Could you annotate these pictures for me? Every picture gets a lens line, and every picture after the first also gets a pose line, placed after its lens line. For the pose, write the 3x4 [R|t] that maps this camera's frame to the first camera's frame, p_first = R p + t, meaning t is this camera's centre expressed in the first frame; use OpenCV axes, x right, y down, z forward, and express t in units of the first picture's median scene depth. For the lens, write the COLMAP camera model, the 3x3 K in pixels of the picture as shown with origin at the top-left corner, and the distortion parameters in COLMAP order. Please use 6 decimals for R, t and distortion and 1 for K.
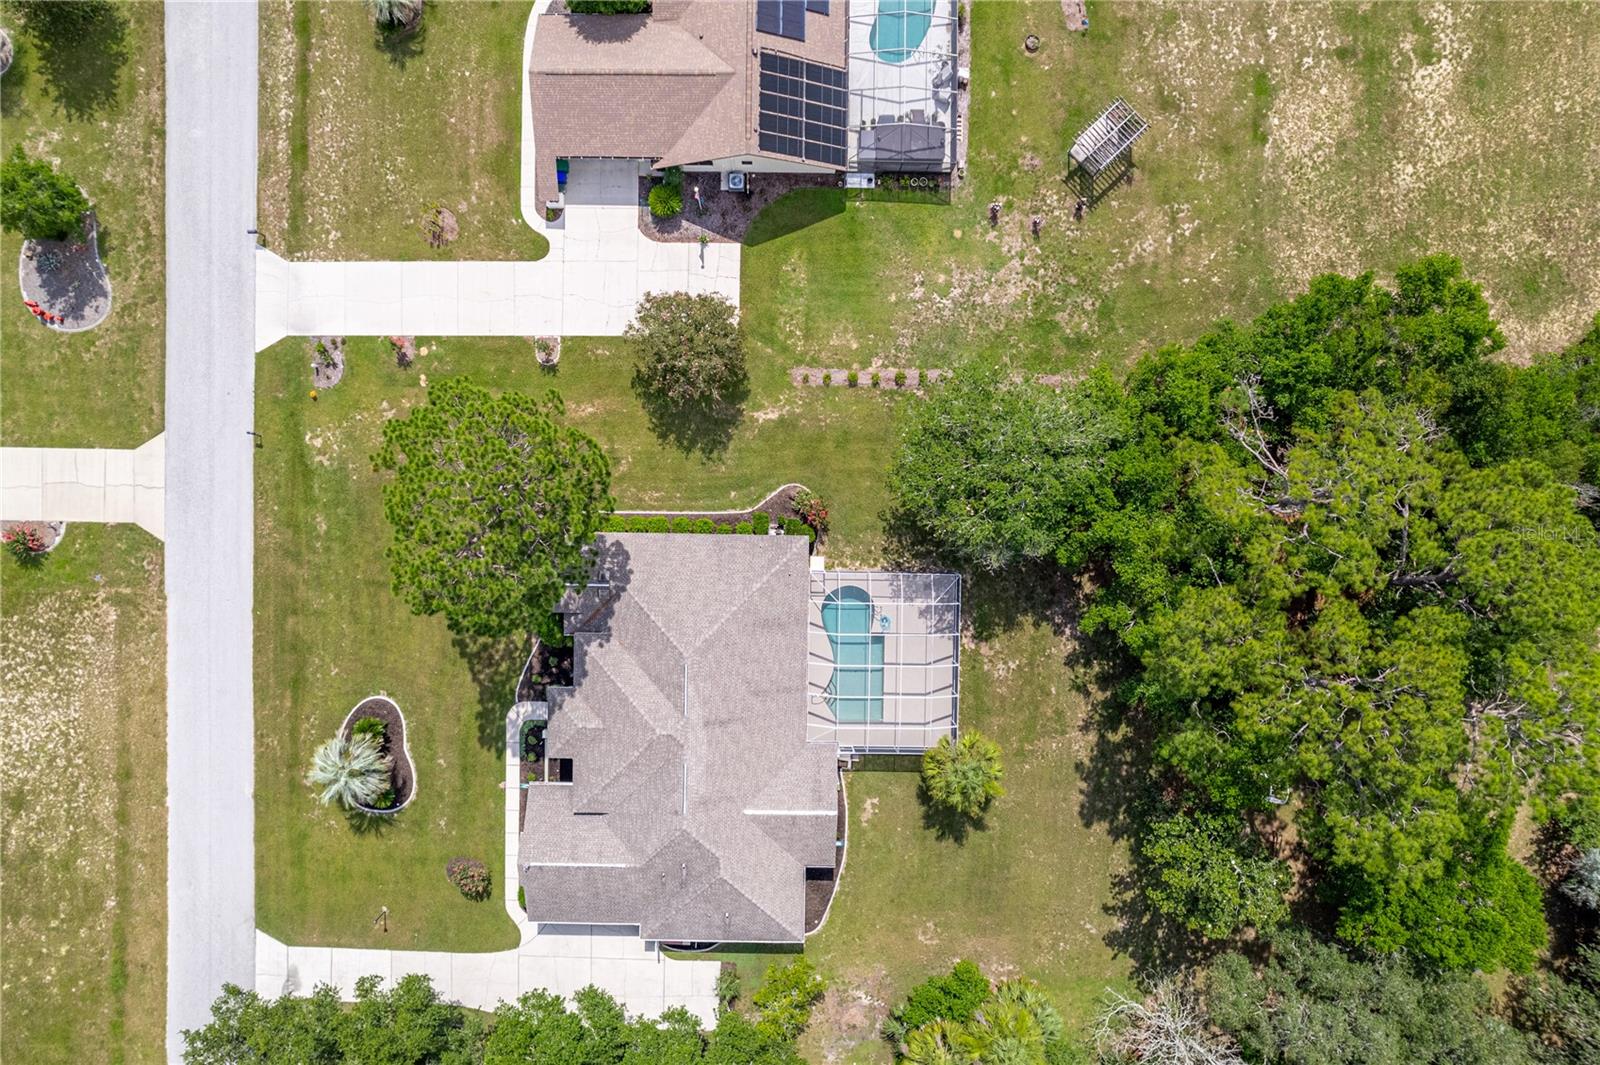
lens RADIAL K [[1028.9, 0, 795.8], [0, 1028.9, 517.2], [0, 0, 1]] dist [-0.079489, 0.073115]
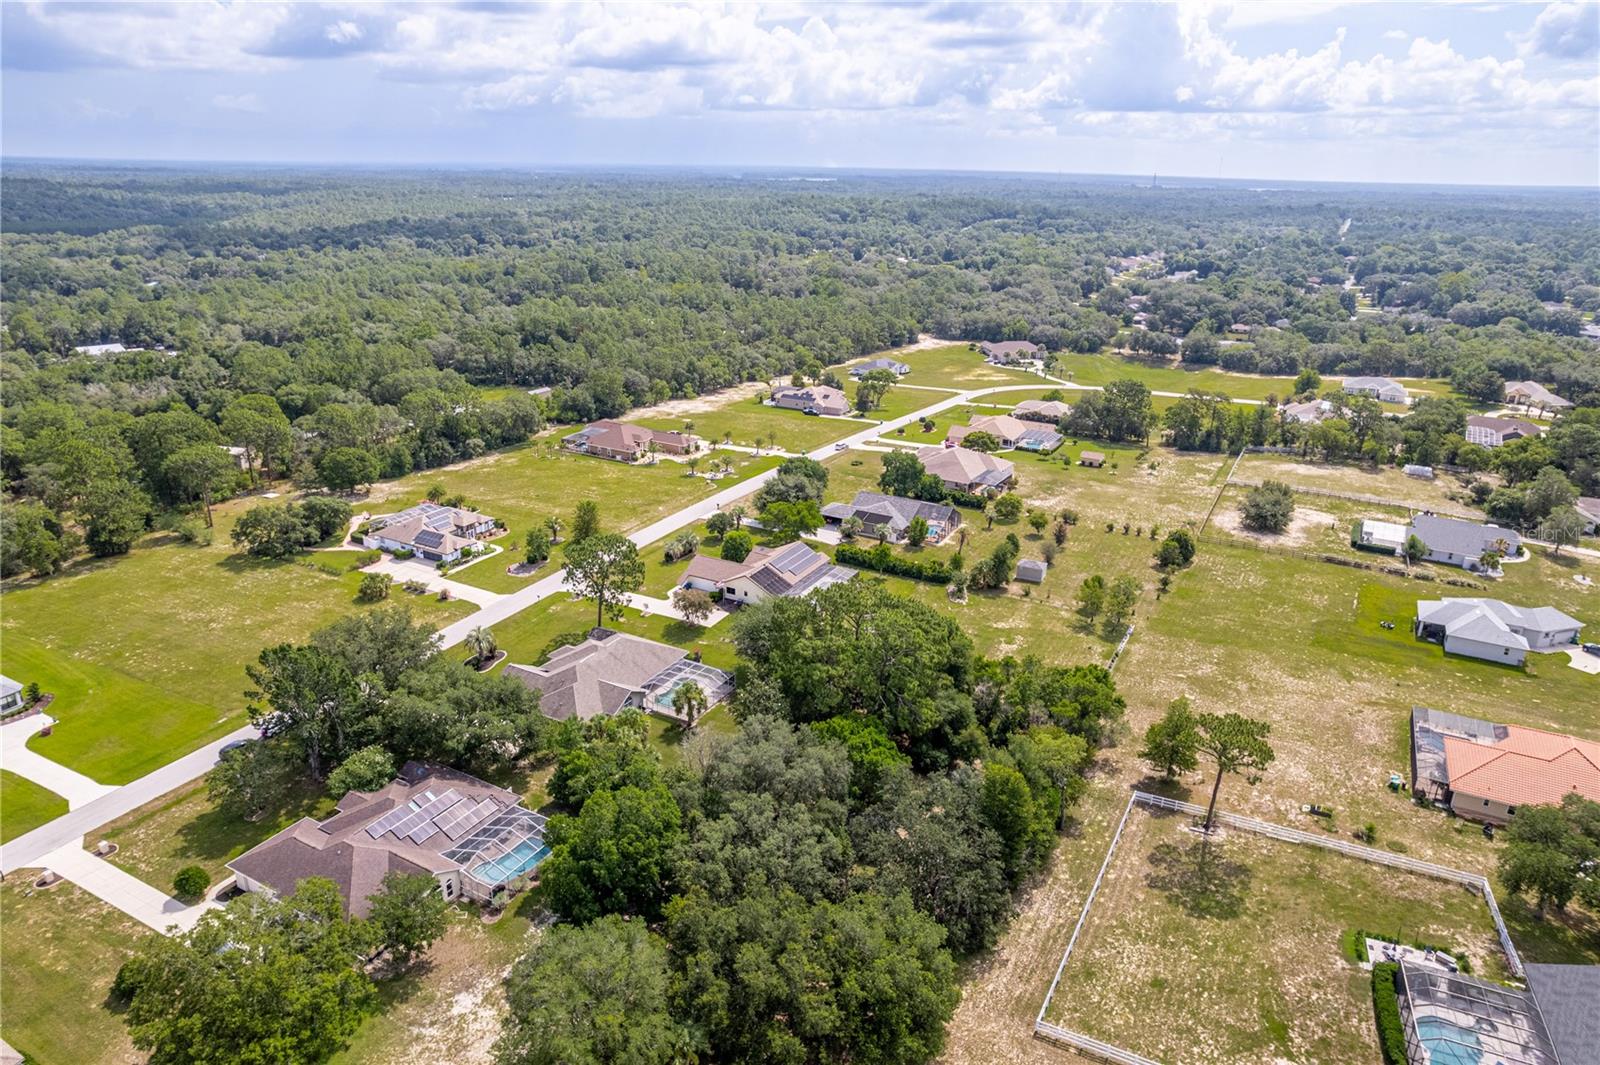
lens RADIAL K [[1033.8, 0, 797.6], [0, 1033.8, 501.0], [0, 0, 1]] dist [-0.080384, 0.075728]
pose [[0.884604, 0.149889, -0.441599, 1.227182], [-0.466036, 0.249768, -0.848779, 1.828753], [-0.016925, 0.956634, 0.290799, -0.053456]]
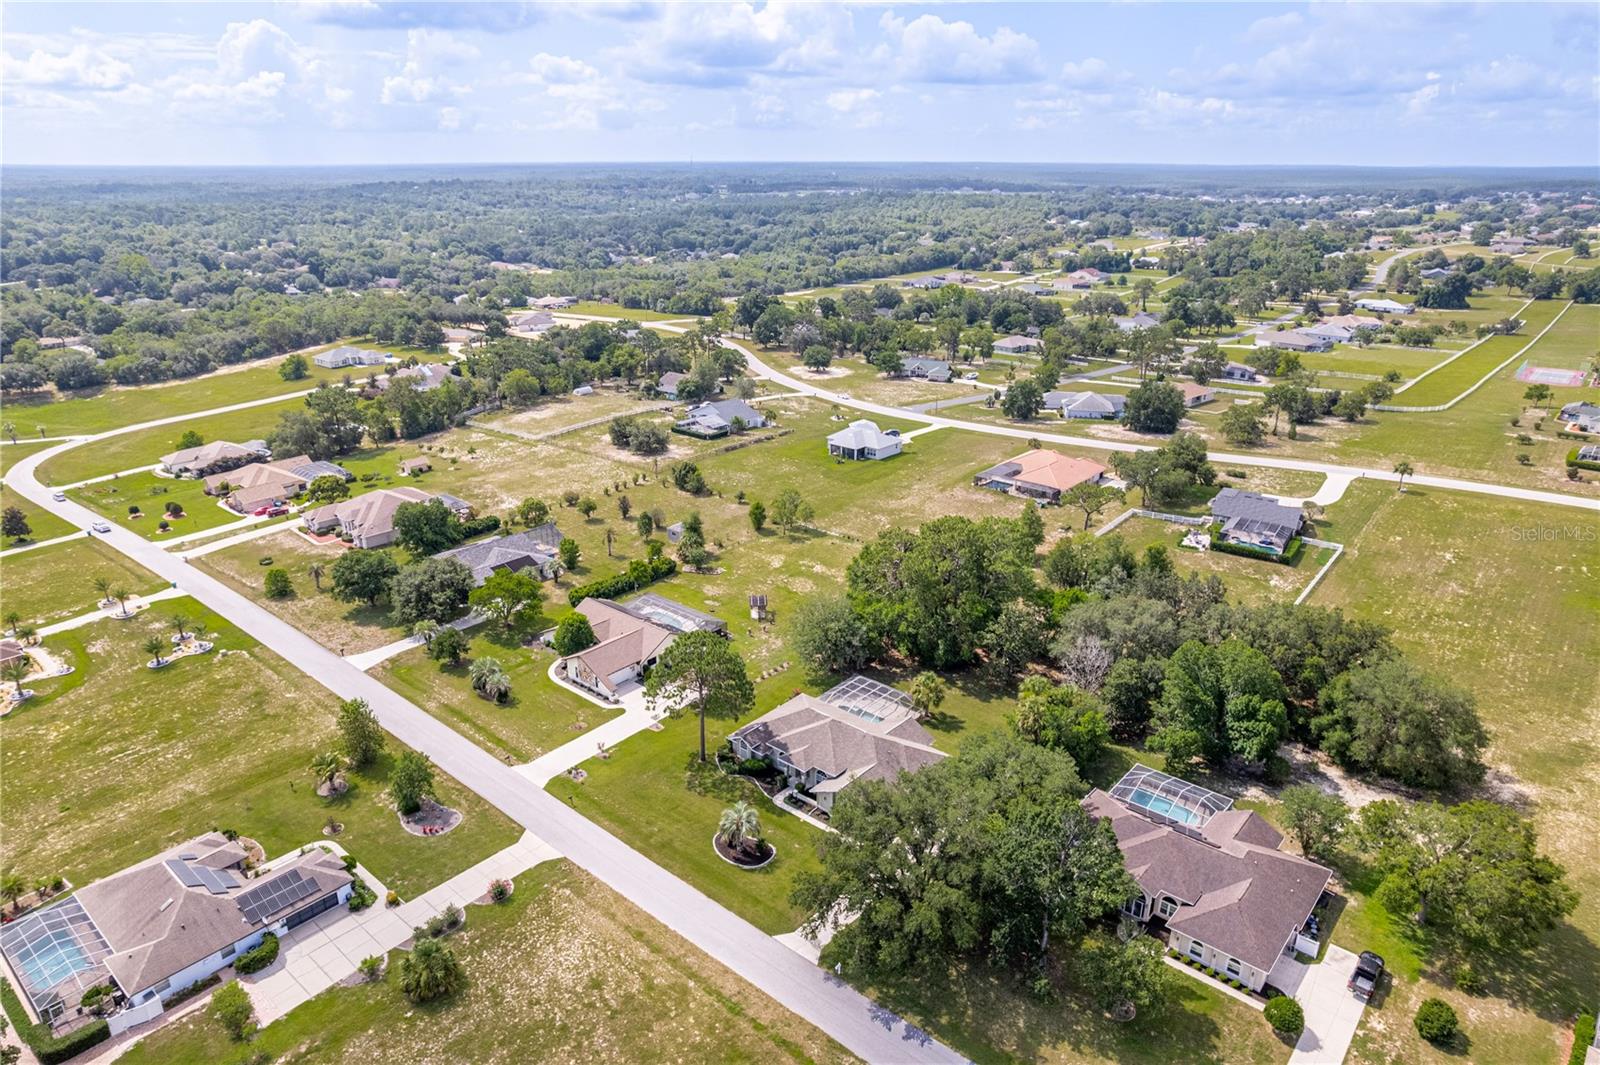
lens RADIAL K [[1028.9, 0, 795.8], [0, 1028.9, 517.2], [0, 0, 1]] dist [-0.079489, 0.073115]
pose [[0.640412, -0.267540, 0.719927, -1.462275], [0.767690, 0.194999, -0.610433, 1.261811], [0.022930, 0.943609, 0.330267, -0.098262]]
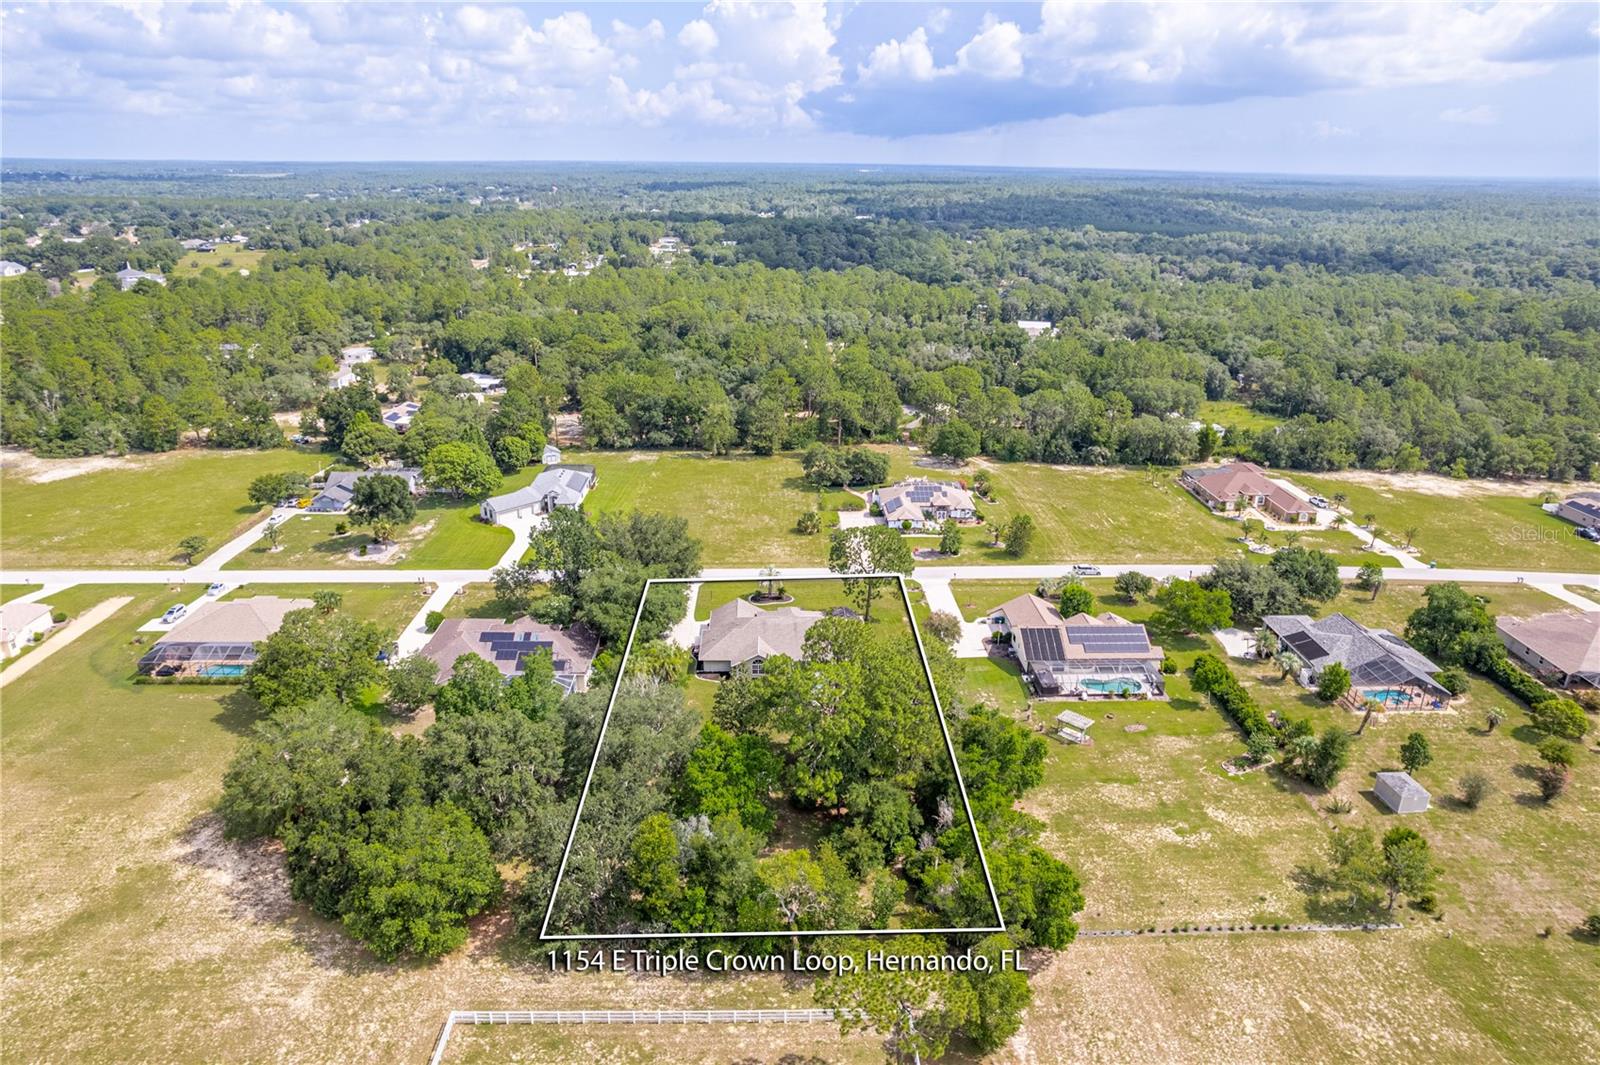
lens RADIAL K [[1028.9, 0, 795.8], [0, 1028.9, 517.2], [0, 0, 1]] dist [-0.079489, 0.073115]
pose [[0.045057, 0.320387, -0.946215, 2.101265], [-0.998494, -0.015220, -0.052700, 0.317357], [-0.031285, 0.947164, 0.319219, -0.069940]]
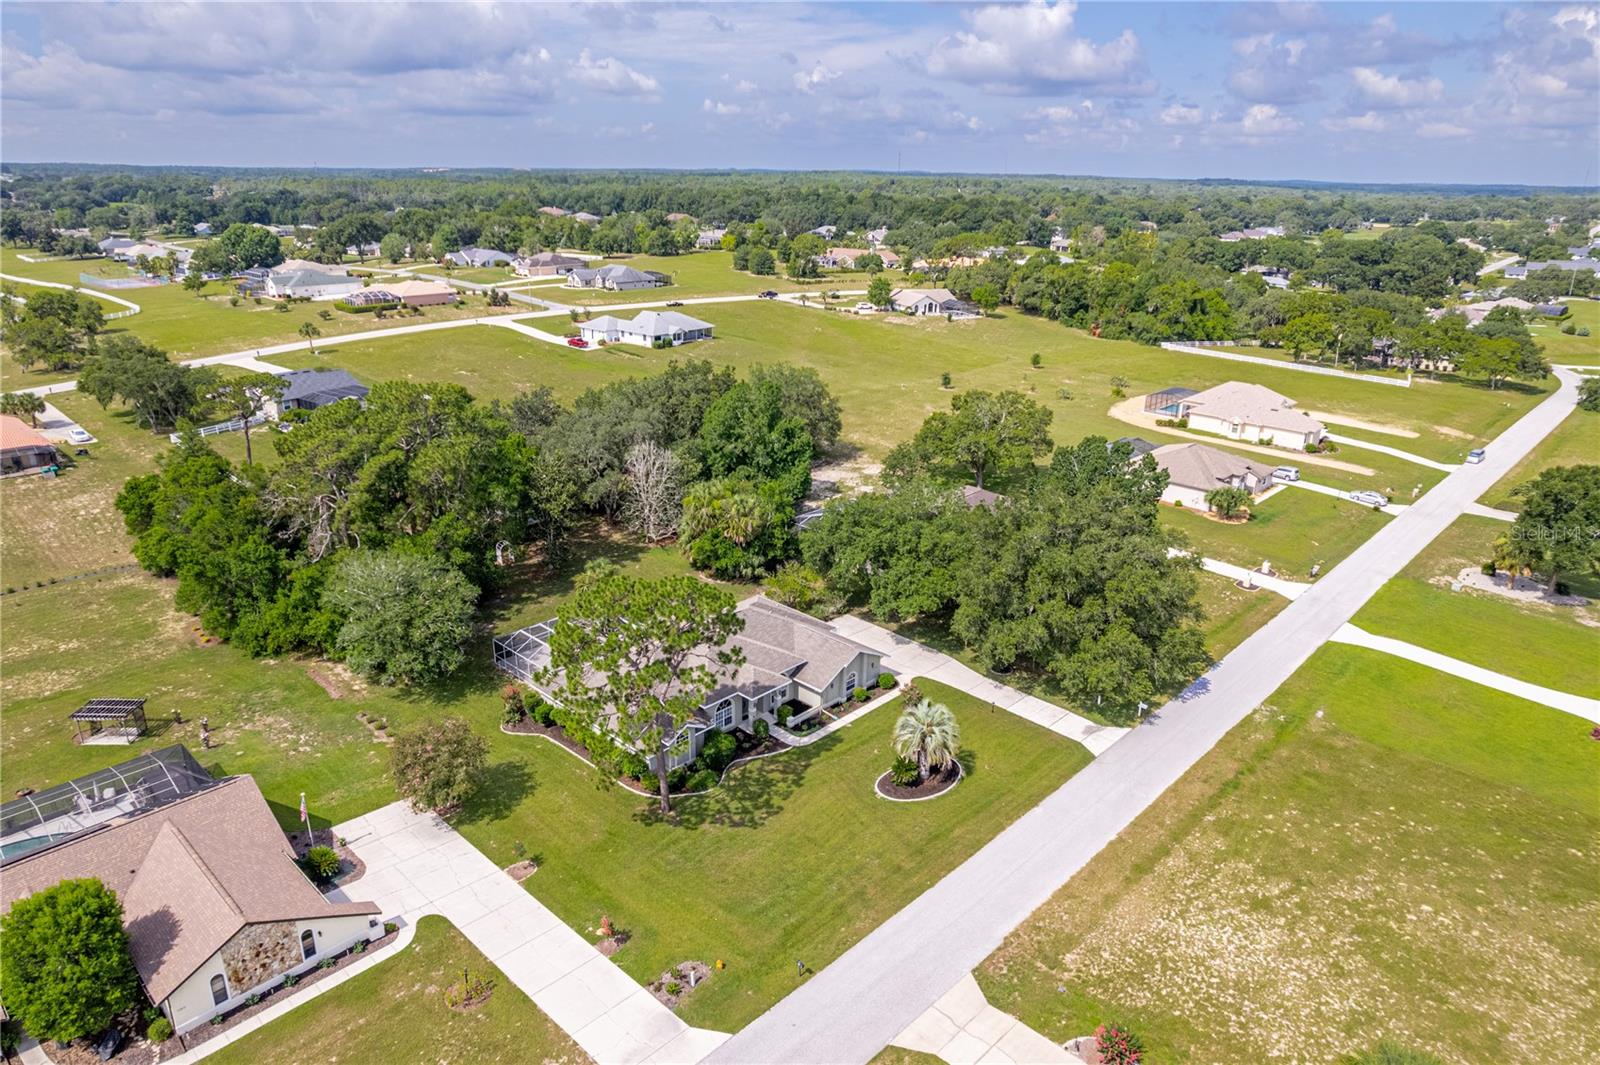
lens RADIAL K [[1033.8, 0, 797.6], [0, 1033.8, 501.0], [0, 0, 1]] dist [-0.080384, 0.075728]
pose [[-0.734947, -0.231888, 0.637245, -0.977039], [0.678061, -0.238477, 0.695242, -0.579504], [-0.009250, 0.943057, 0.332502, 0.339963]]
